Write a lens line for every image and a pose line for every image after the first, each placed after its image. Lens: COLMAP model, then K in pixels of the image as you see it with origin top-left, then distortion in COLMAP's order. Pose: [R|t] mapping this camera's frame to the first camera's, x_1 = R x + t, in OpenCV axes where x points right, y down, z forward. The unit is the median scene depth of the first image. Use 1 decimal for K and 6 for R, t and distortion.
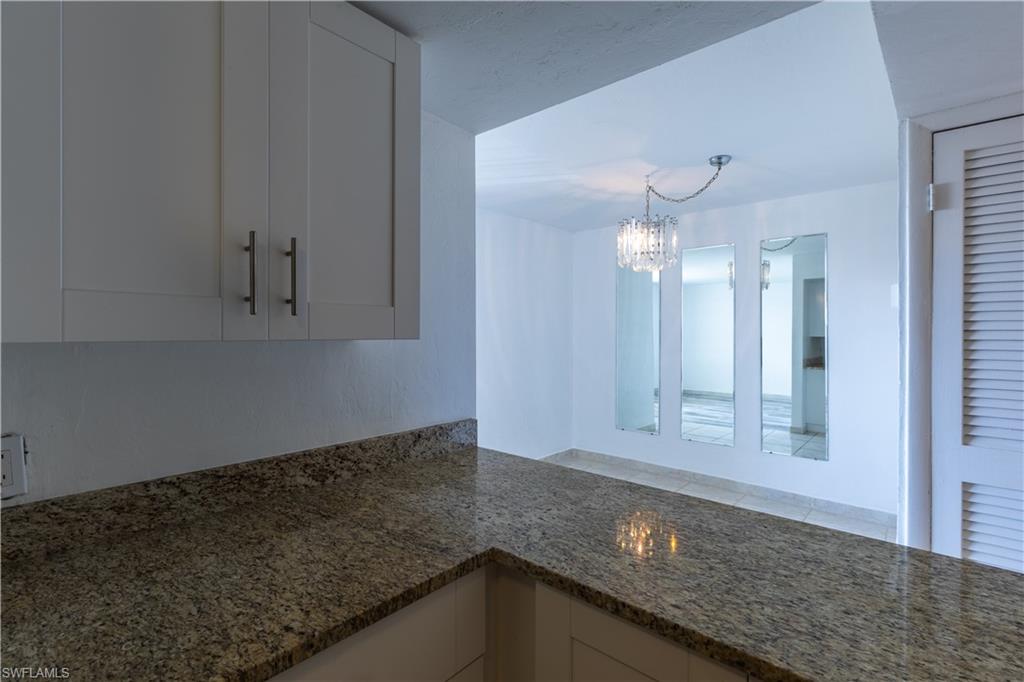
lens RADIAL K [[488.8, 0, 528.4], [0, 488.8, 336.0], [0, 0, 1]] dist [-0.000123, -0.000049]
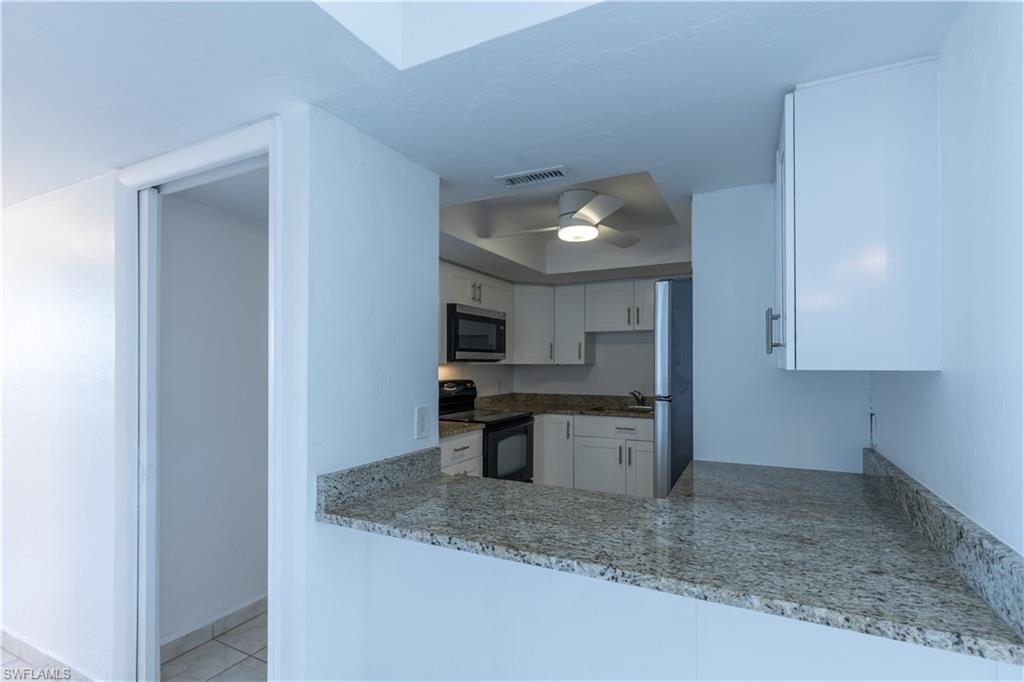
lens RADIAL K [[471.4, 0, 525.5], [0, 471.4, 358.2], [0, 0, 1]] dist [0.001195, 0.000369]
pose [[-0.972885, -0.002422, -0.231277, 0.577718], [-0.002072, 0.999996, -0.001754, -0.012853], [0.231280, -0.001227, -0.972886, 1.918430]]
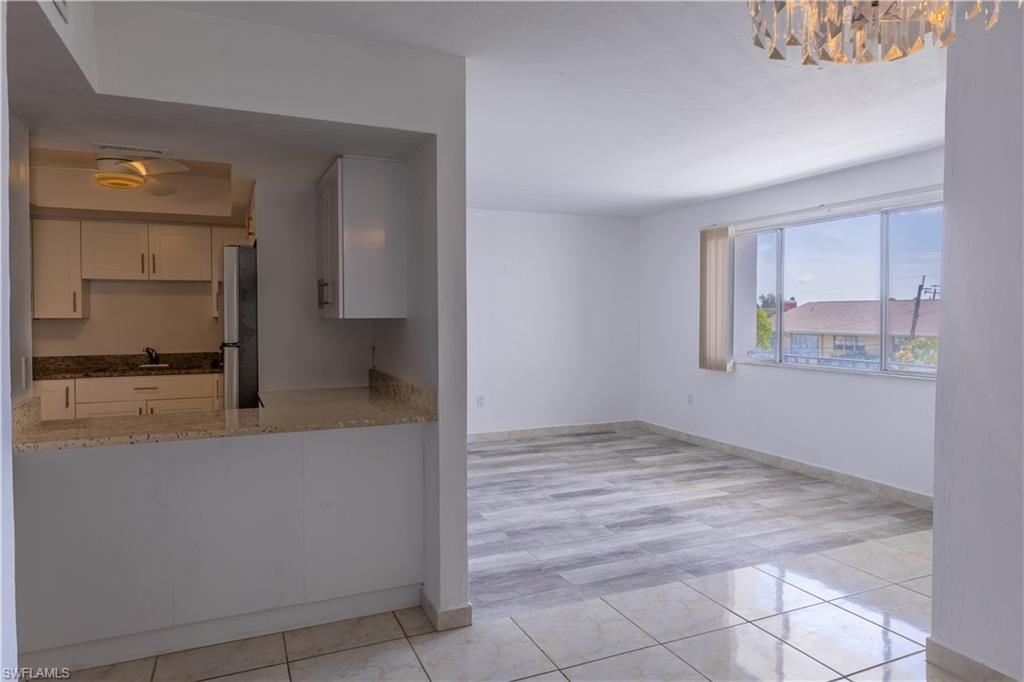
lens RADIAL K [[638.4, 0, 495.5], [0, 638.4, 328.4], [0, 0, 1]] dist [-0.001021, 0.000361]
pose [[-0.466297, 0.019698, -0.884409, 1.680541], [-0.003334, 0.999706, 0.024024, -0.013003], [0.884622, 0.014151, -0.466095, 2.723307]]
